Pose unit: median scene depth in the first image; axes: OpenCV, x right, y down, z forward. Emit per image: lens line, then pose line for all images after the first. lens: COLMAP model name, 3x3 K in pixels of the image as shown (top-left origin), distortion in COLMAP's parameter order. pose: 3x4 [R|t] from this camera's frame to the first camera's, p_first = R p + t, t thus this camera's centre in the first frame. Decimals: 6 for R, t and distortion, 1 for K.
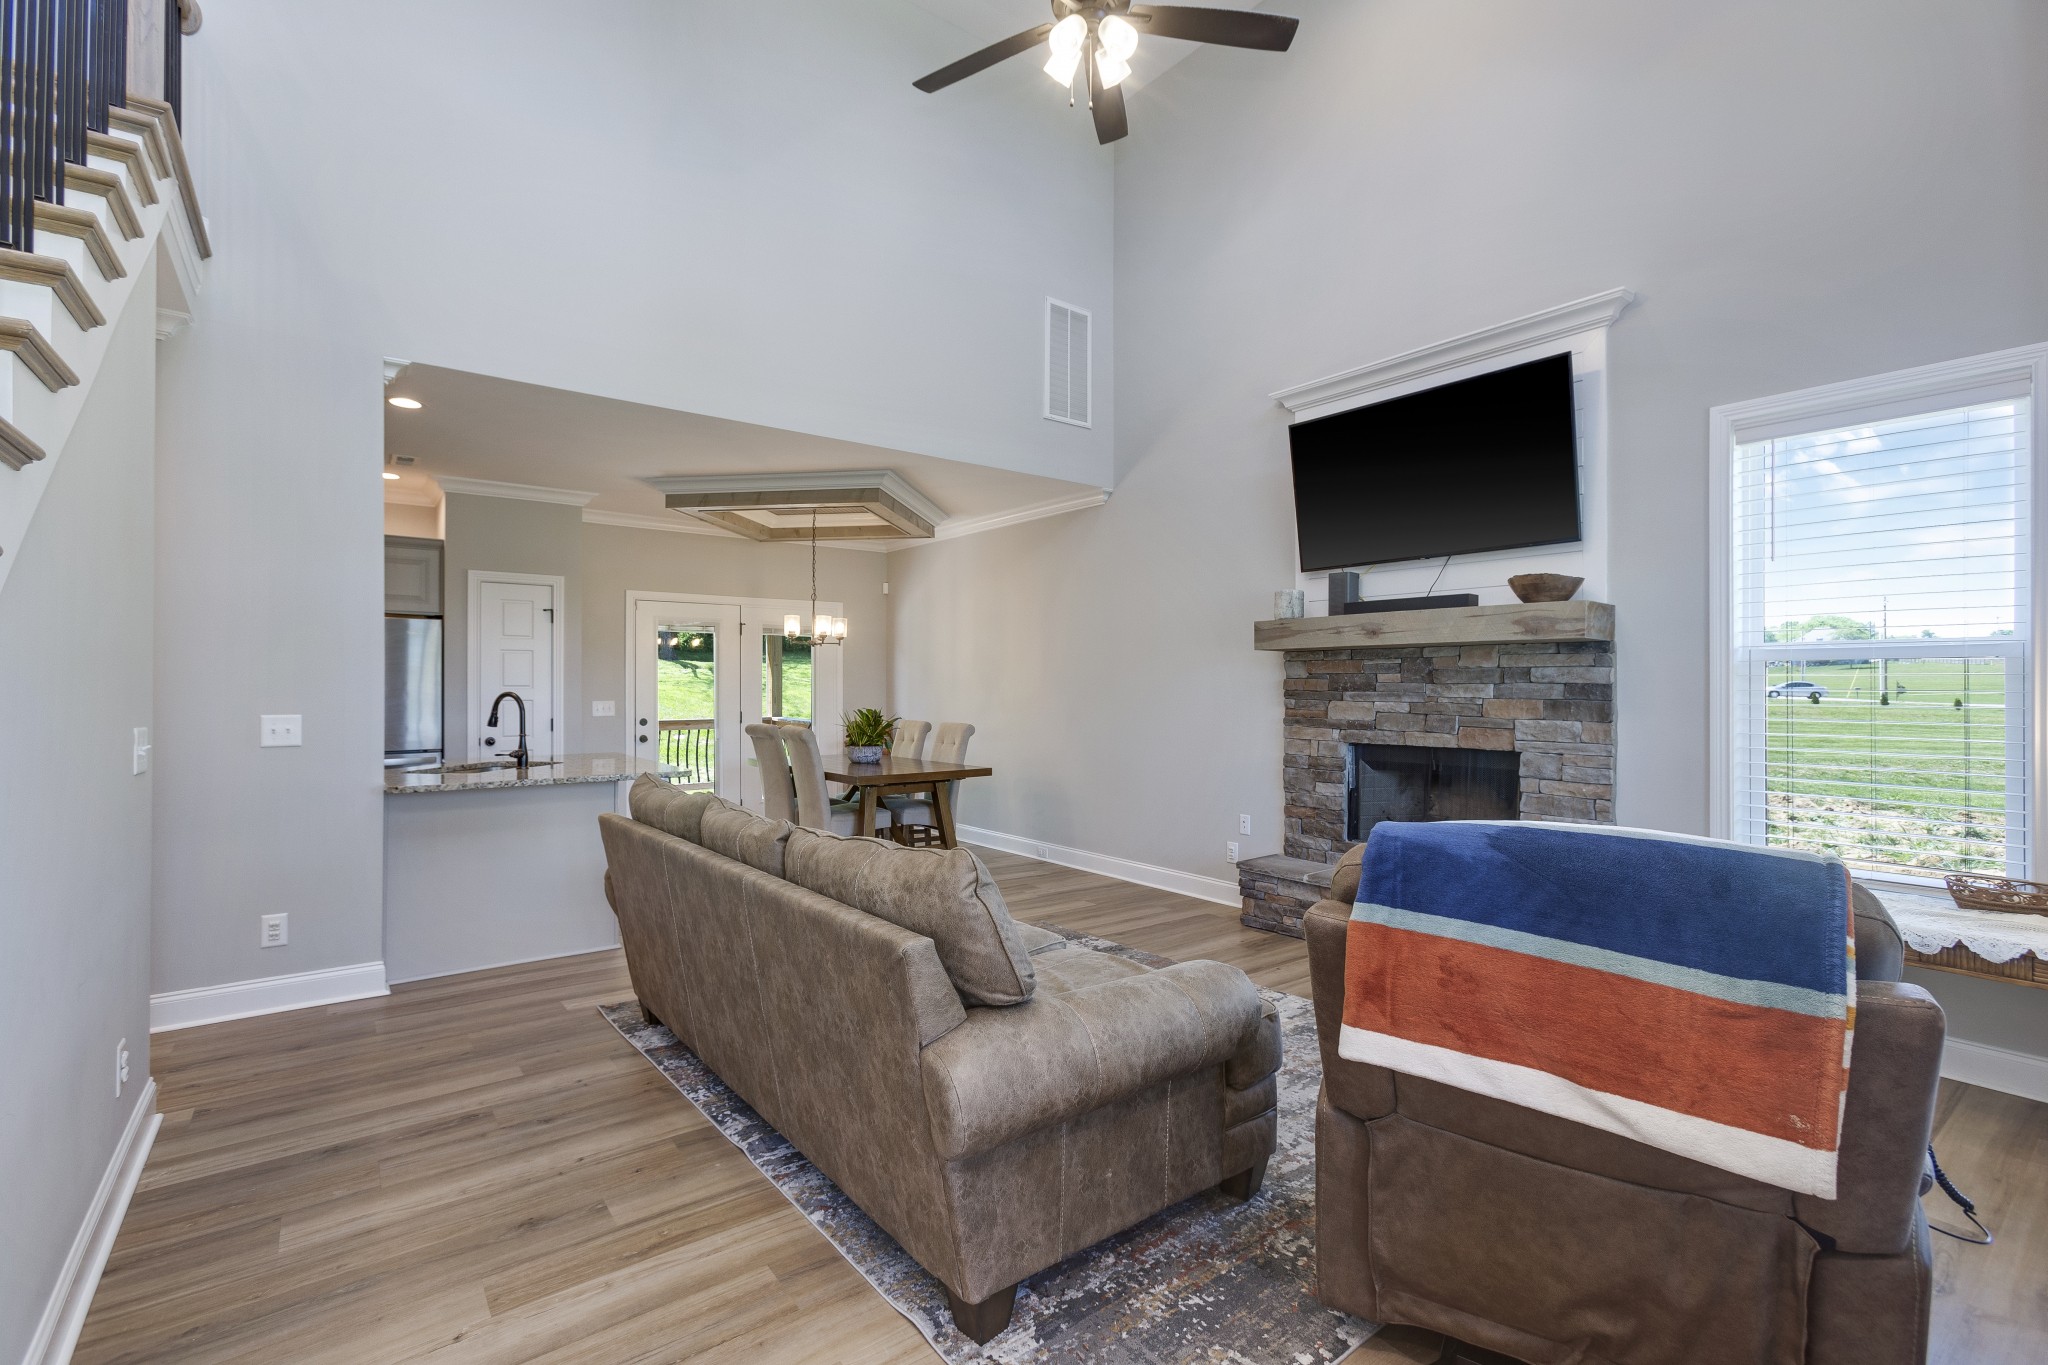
lens RADIAL K [[912.2, 0, 1012.8], [0, 912.2, 687.1], [0, 0, 1]] dist [-0.004349, 0.004176]
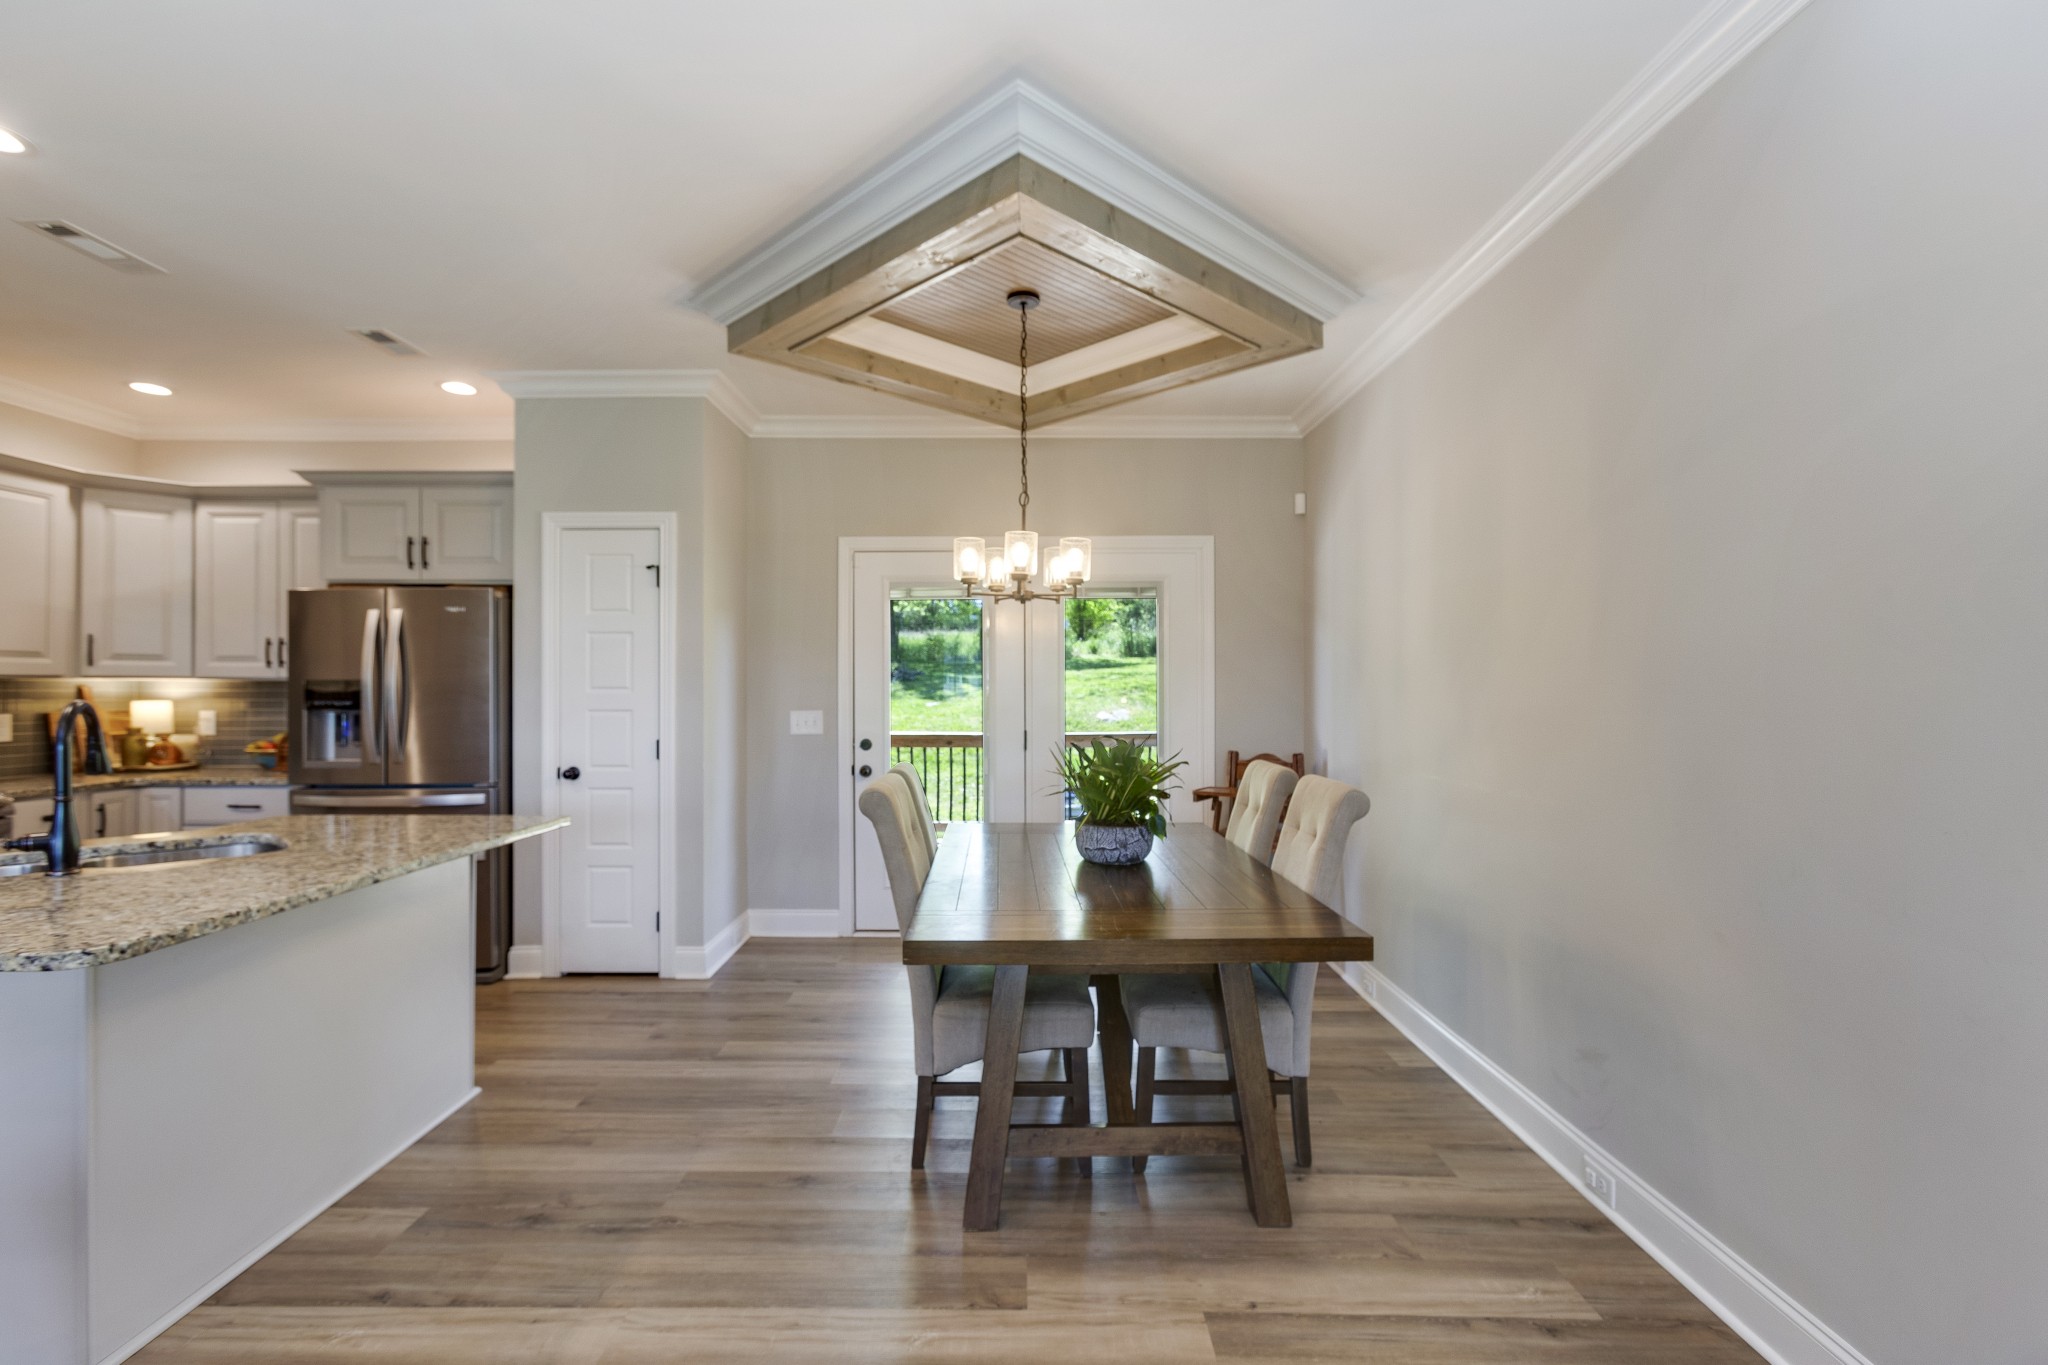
lens RADIAL K [[912.2, 0, 1017.9], [0, 912.2, 681.4], [0, 0, 1]] dist [-0.004349, 0.004176]
pose [[0.798291, -0.006750, -0.602234, 0.062951], [0.003860, 0.999974, -0.006092, -0.000957], [0.602259, 0.002539, 0.798296, 0.587167]]
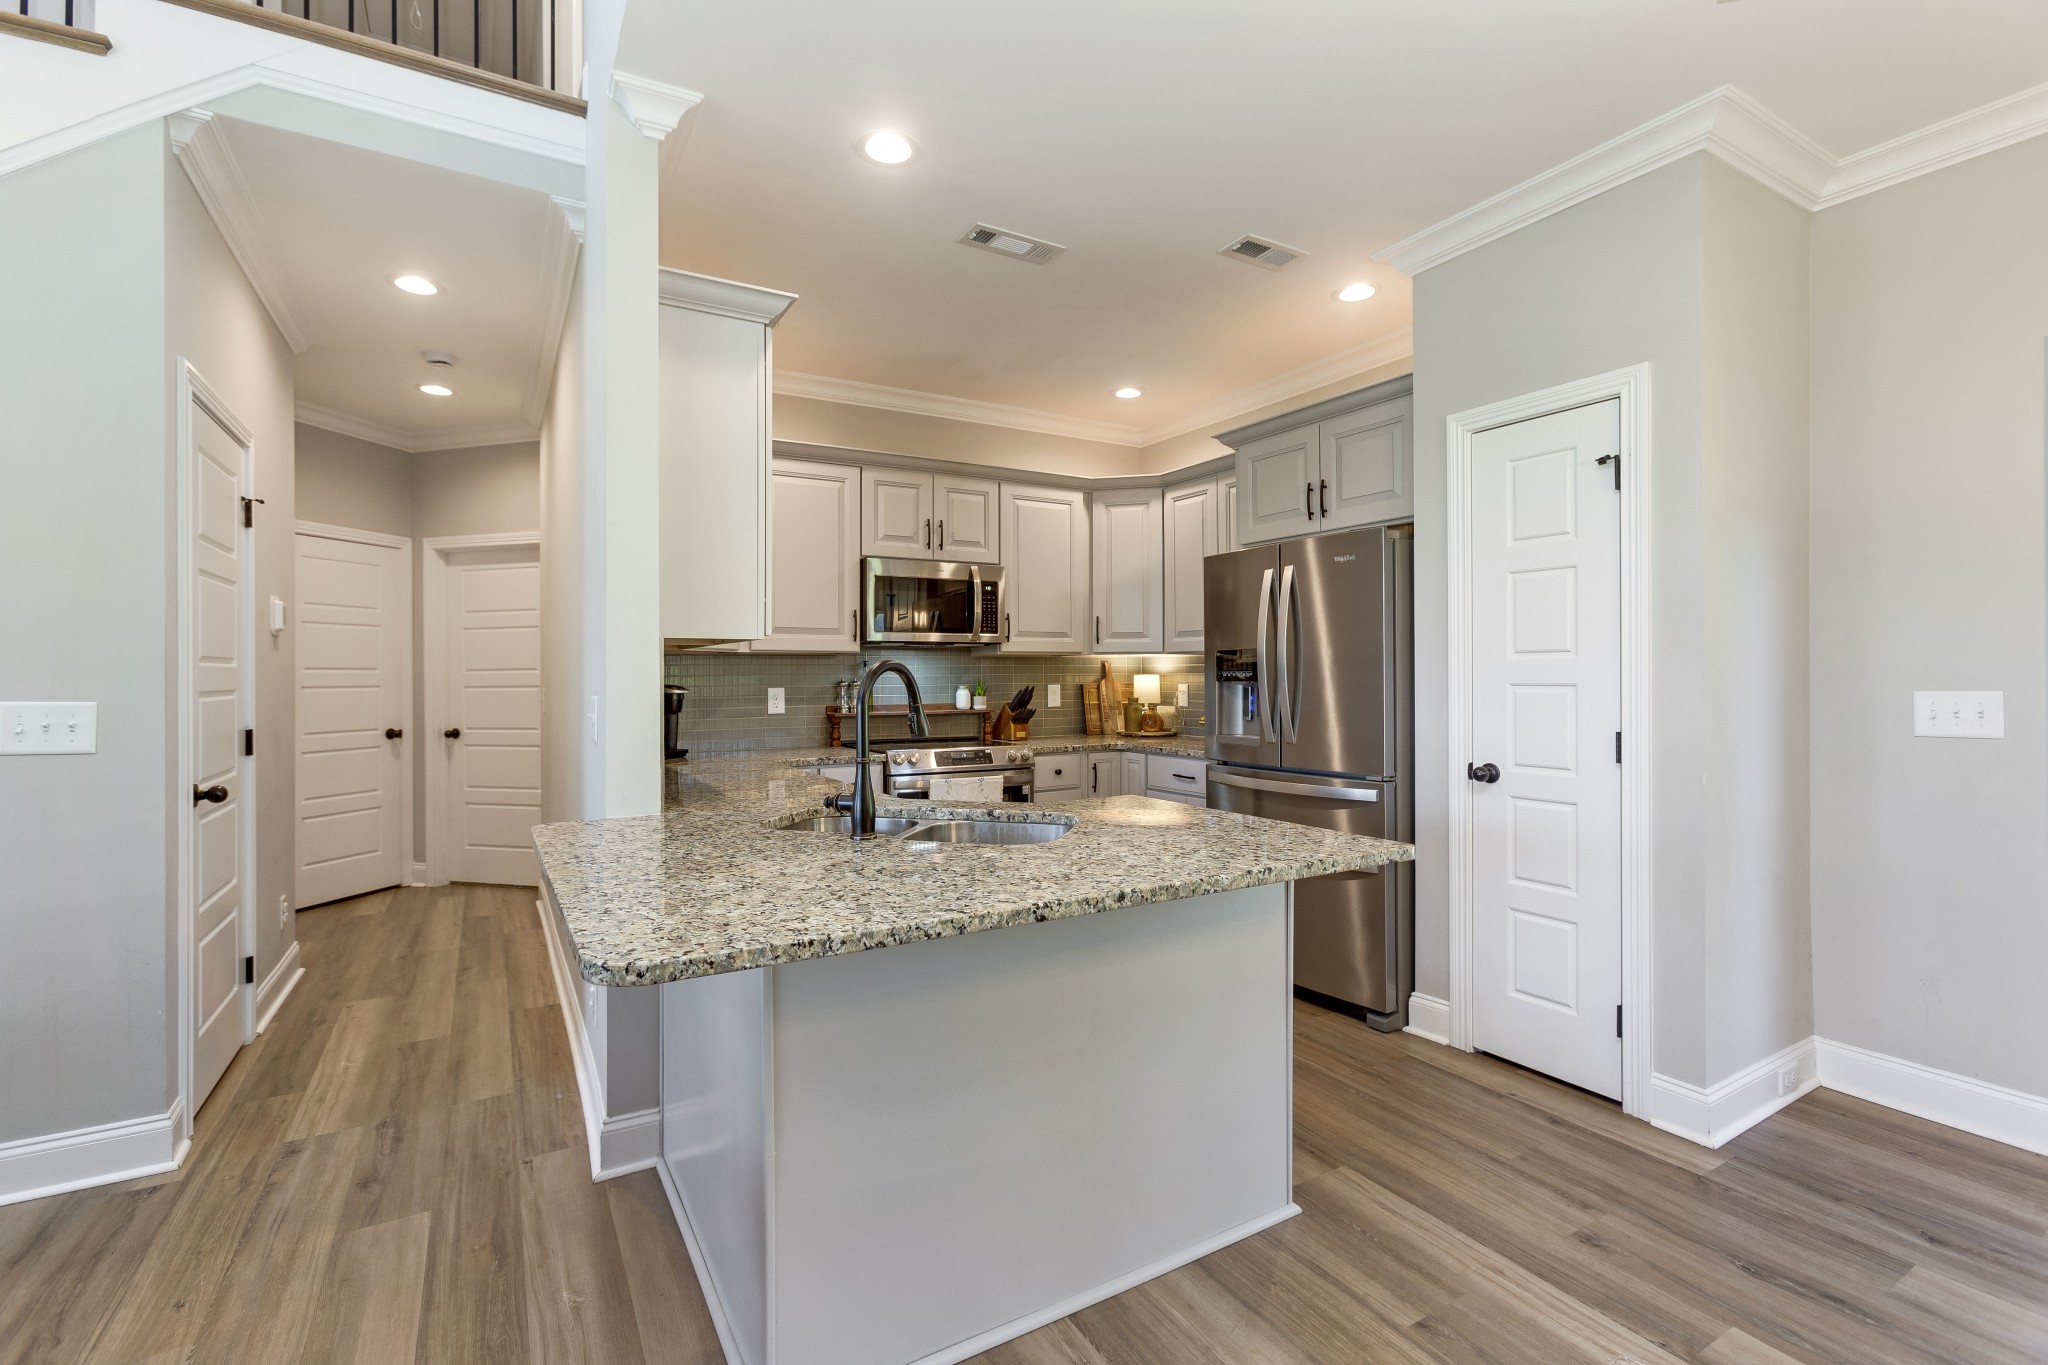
lens RADIAL K [[912.2, 0, 1008.0], [0, 912.2, 676.3], [0, 0, 1]] dist [-0.004349, 0.004176]
pose [[-0.117946, 0.000084, -0.993020, -0.075964], [0.006898, 0.999976, -0.000735, 0.007695], [0.992996, -0.006937, -0.117944, 0.710558]]
